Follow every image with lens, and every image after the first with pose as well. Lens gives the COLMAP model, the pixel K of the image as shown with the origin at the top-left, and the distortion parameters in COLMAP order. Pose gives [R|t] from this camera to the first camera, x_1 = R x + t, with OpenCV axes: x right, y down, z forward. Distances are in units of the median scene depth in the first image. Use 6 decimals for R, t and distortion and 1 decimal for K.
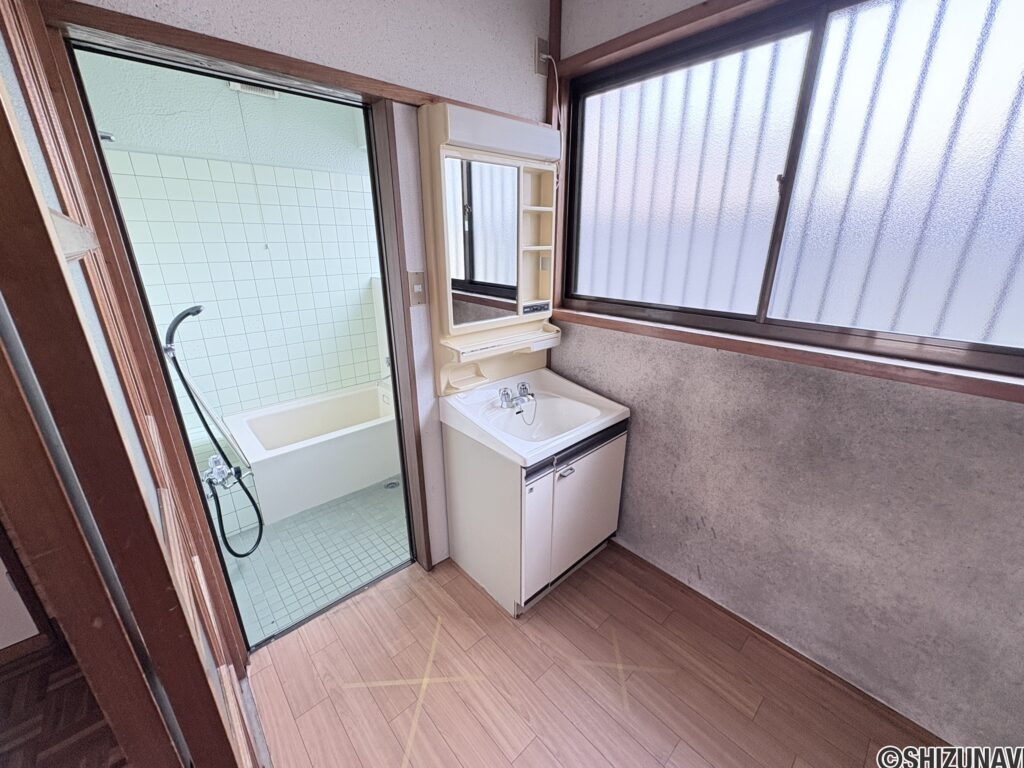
lens RADIAL K [[408.8, 0, 512.0], [0, 408.8, 384.0], [0, 0, 1]] dist [-0.001267, 0.000149]
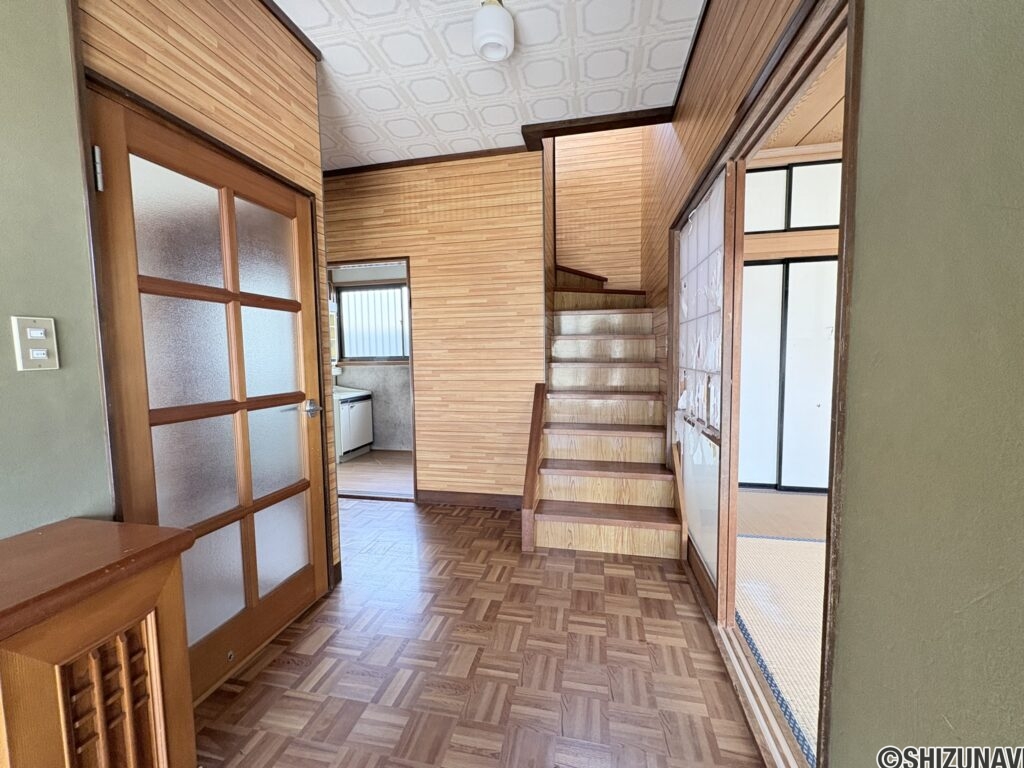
lens RADIAL K [[408.8, 0, 512.0], [0, 408.8, 384.0], [0, 0, 1]] dist [-0.001267, 0.000149]
pose [[0.810385, -0.056534, 0.583163, -0.586685], [0.206630, 0.958958, -0.194176, 0.777724], [-0.548251, 0.277857, 0.788807, -1.838850]]
